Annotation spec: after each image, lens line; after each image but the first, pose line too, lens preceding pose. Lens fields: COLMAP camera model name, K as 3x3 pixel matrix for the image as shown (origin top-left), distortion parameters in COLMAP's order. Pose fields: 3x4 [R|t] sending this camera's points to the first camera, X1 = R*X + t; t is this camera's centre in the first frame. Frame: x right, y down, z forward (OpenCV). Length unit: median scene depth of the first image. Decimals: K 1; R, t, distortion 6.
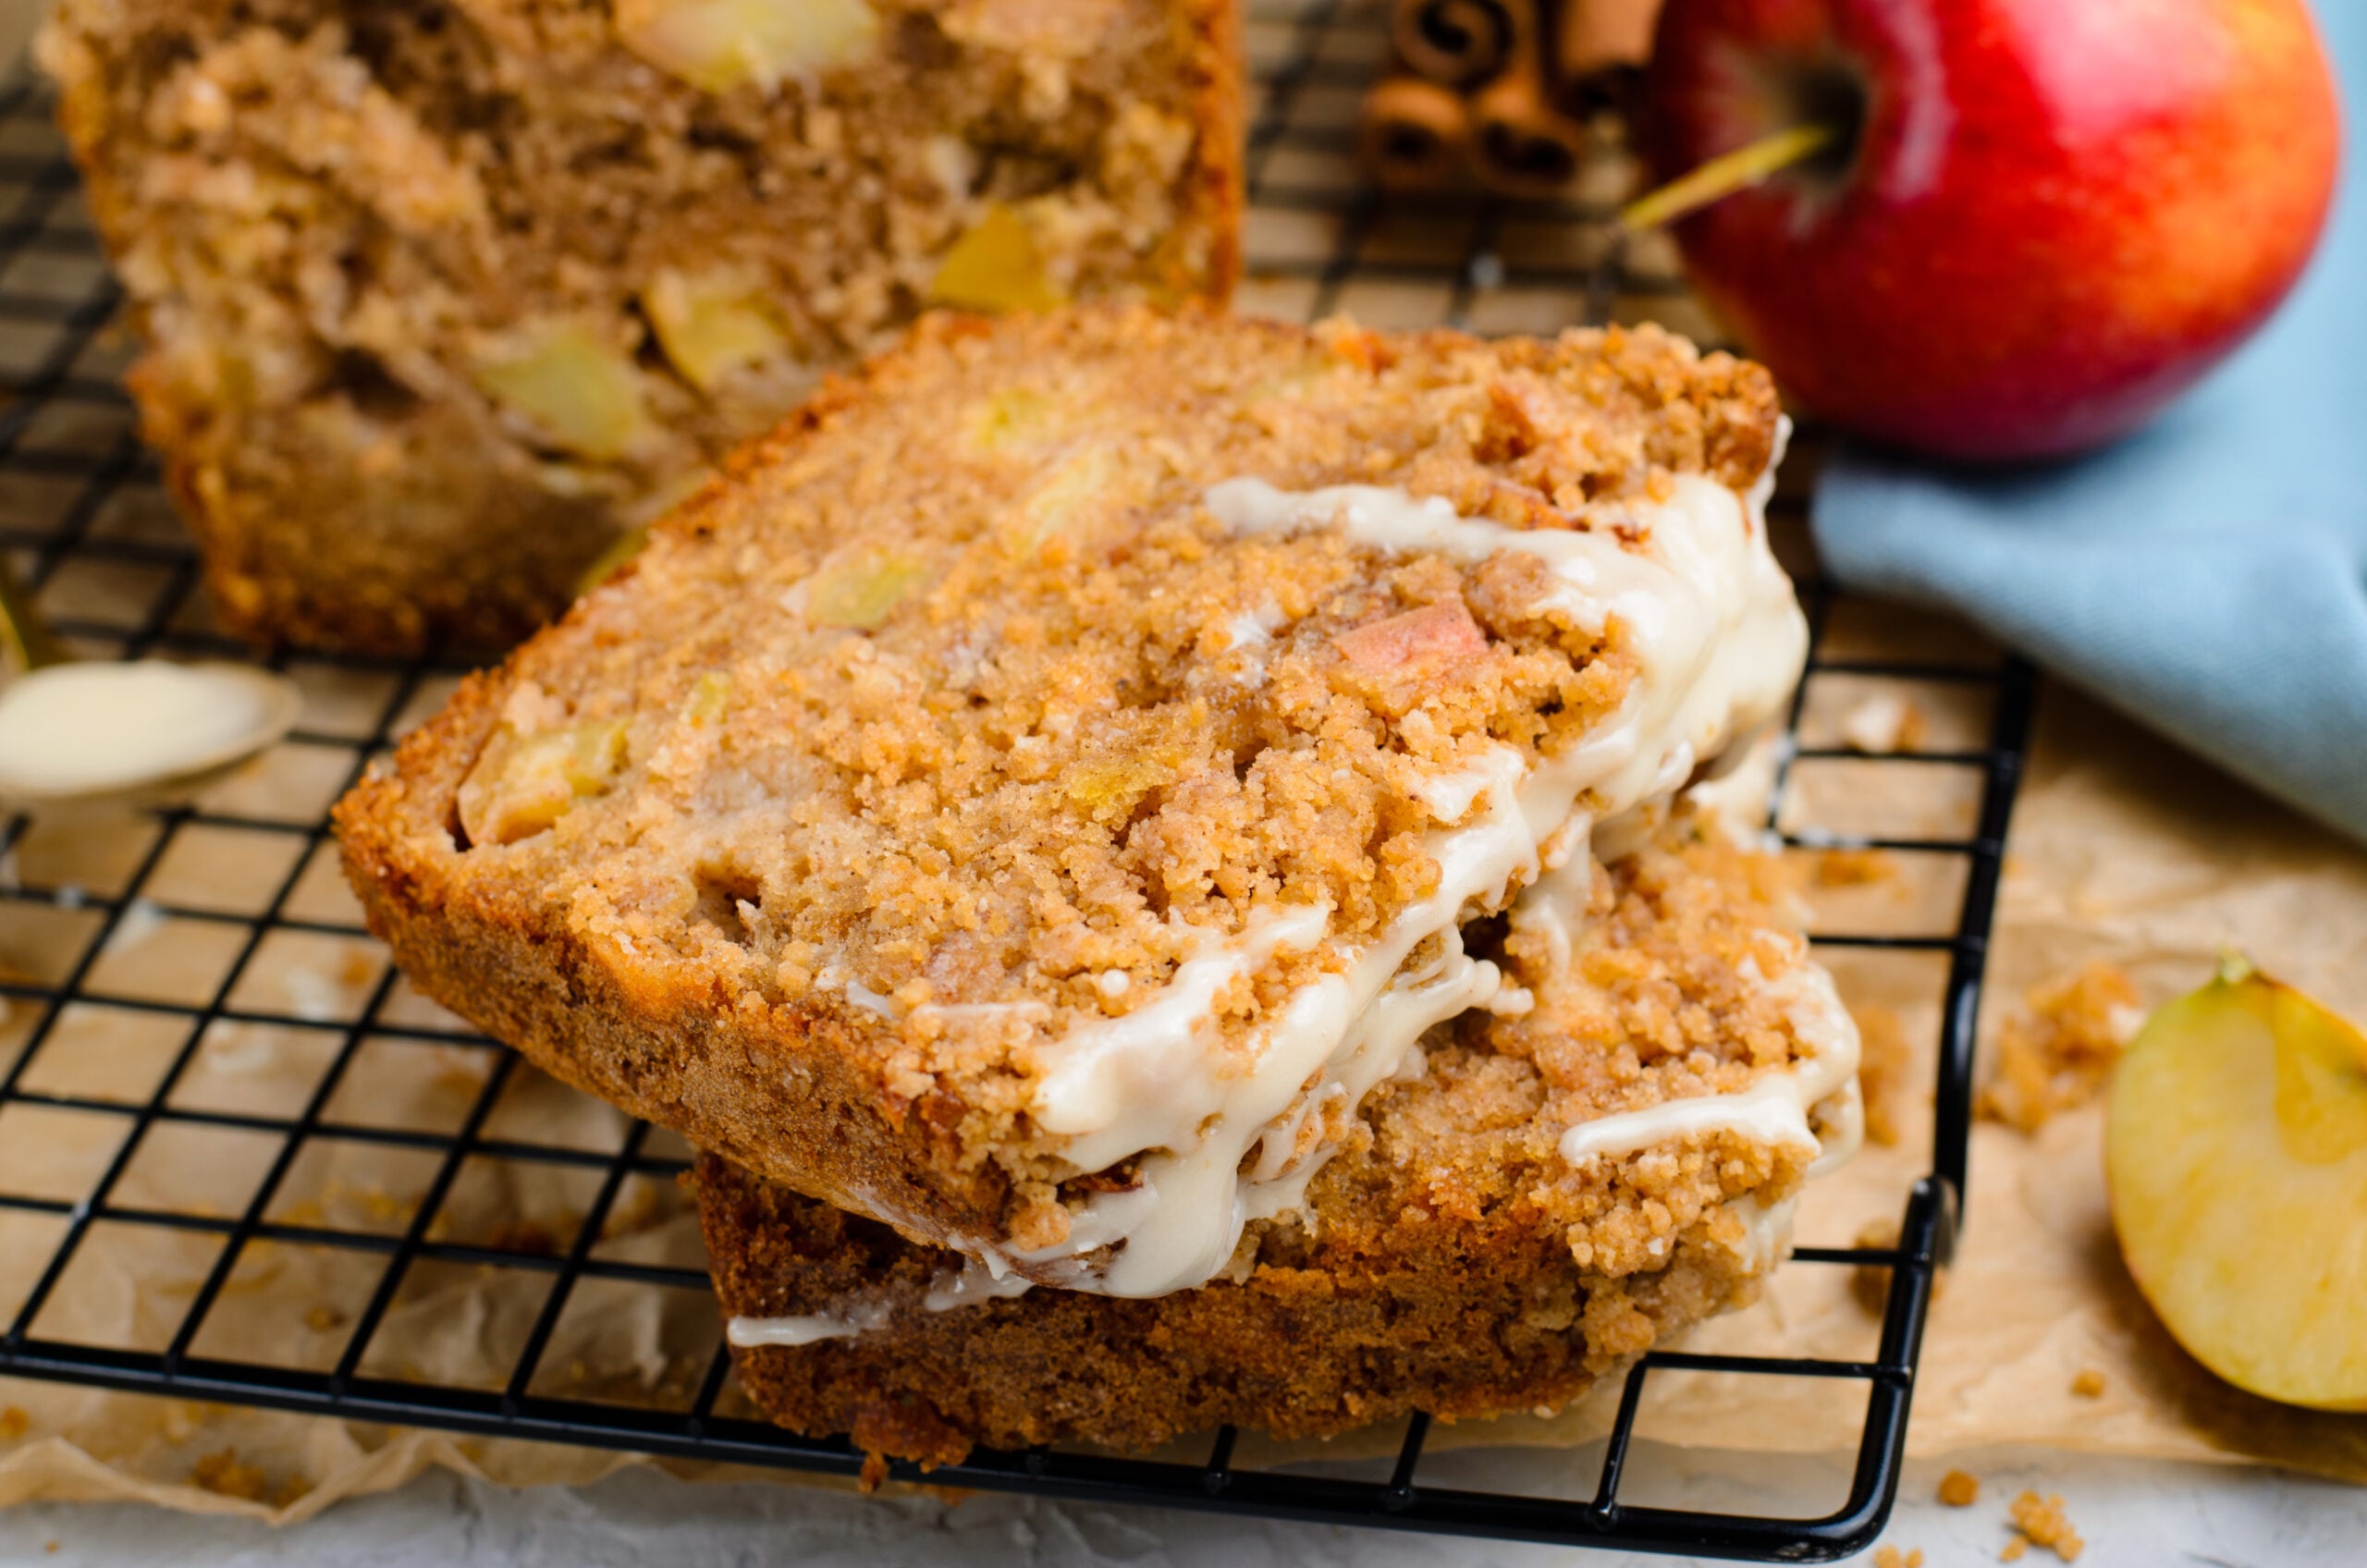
lens RADIAL K [[5699.1, 0, 1183.1], [0, 5699.1, 716.7], [0, 0, 1]] dist [-0.037176, -0.074121]
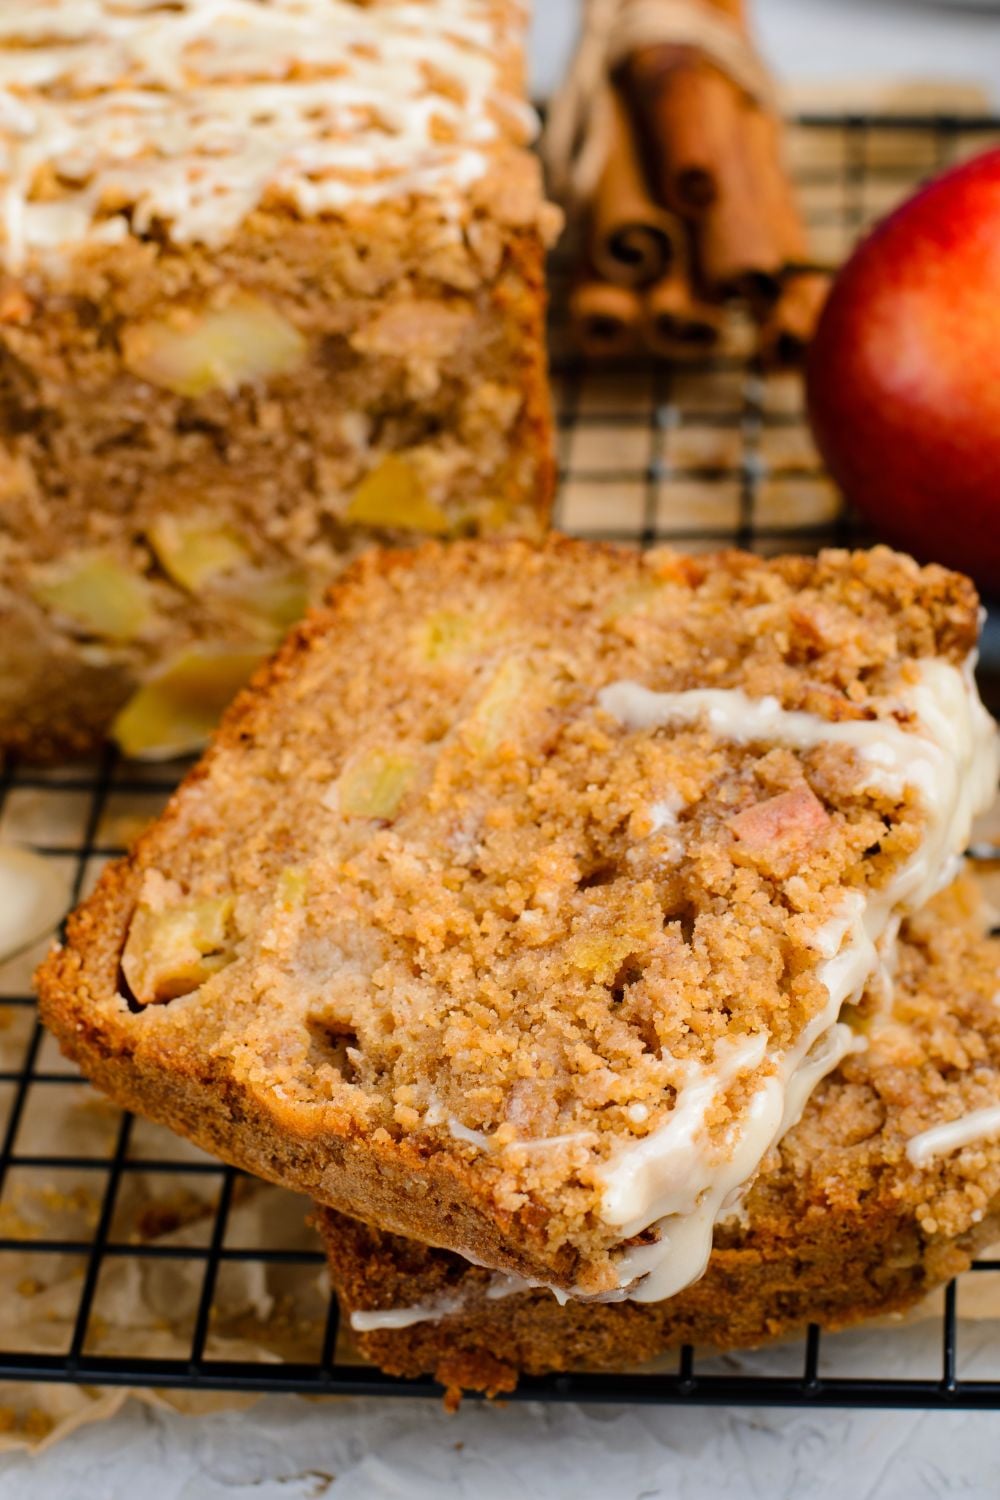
lens RADIAL K [[3611.7, 0, 500.0], [0, 3611.7, 750.0], [0, 0, 1]] dist [-0.037176, -0.074121]
pose [[0.991360, -0.086906, 0.098253, -0.121010], [0.074357, 0.989383, 0.124872, -0.152371], [-0.108062, -0.116487, 0.987296, 0.092216]]
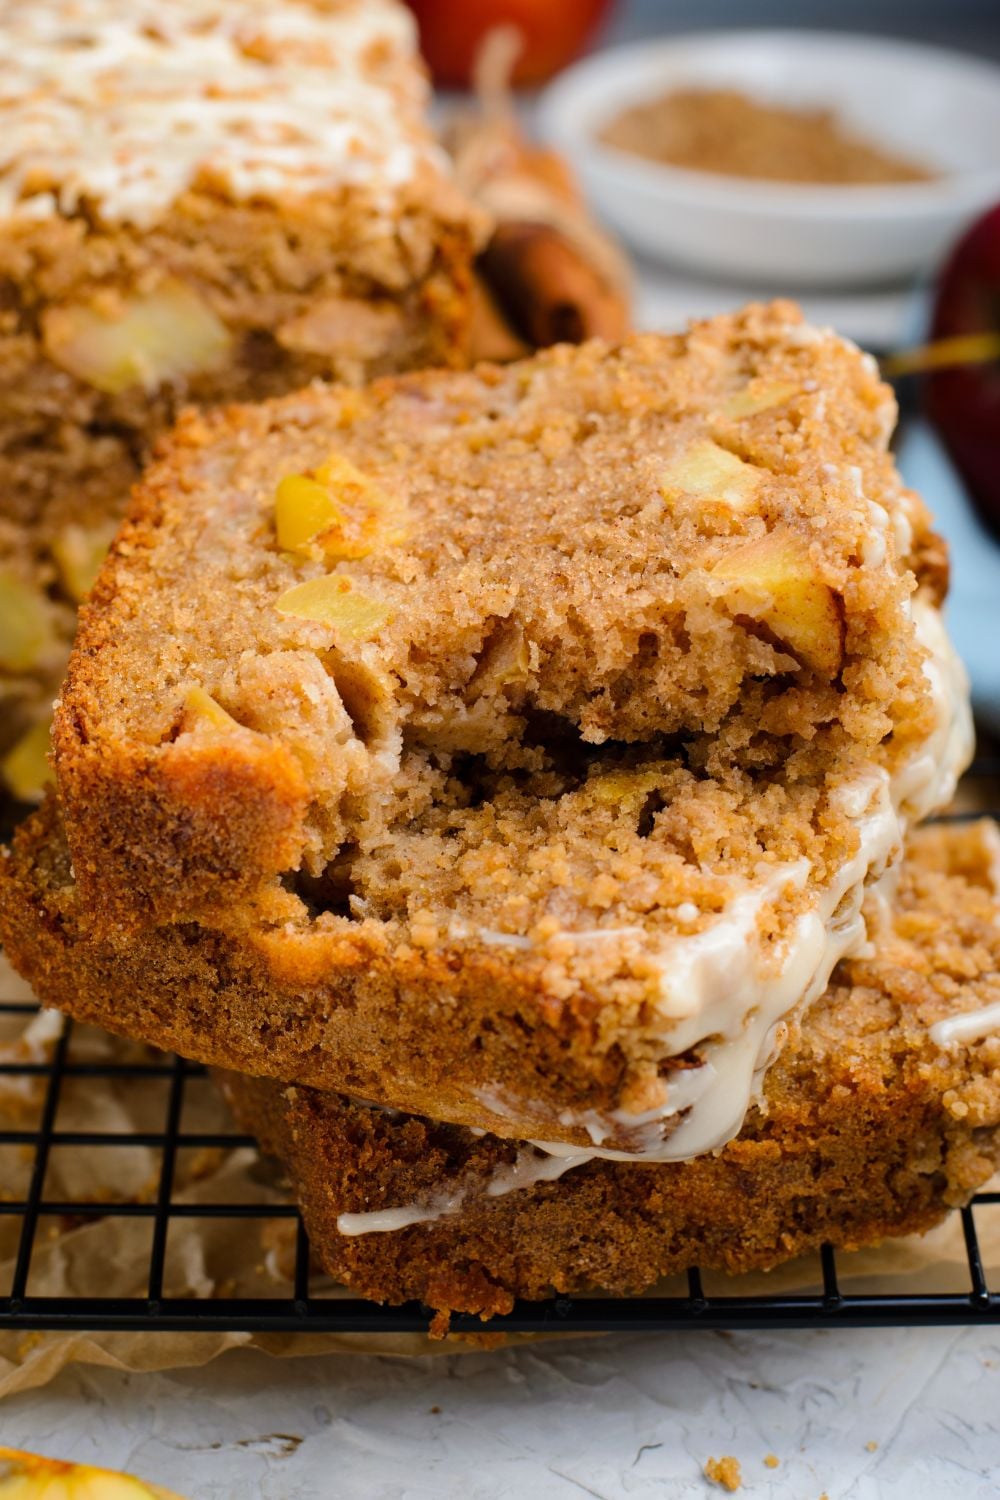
lens RADIAL K [[3611.7, 0, 500.0], [0, 3611.7, 750.0], [0, 0, 1]] dist [-0.037176, -0.074121]
pose [[0.969582, -0.048286, 0.239957, -0.242491], [0.073932, 0.992332, -0.099051, 0.084155], [-0.233334, 0.113778, 0.965717, 0.158313]]
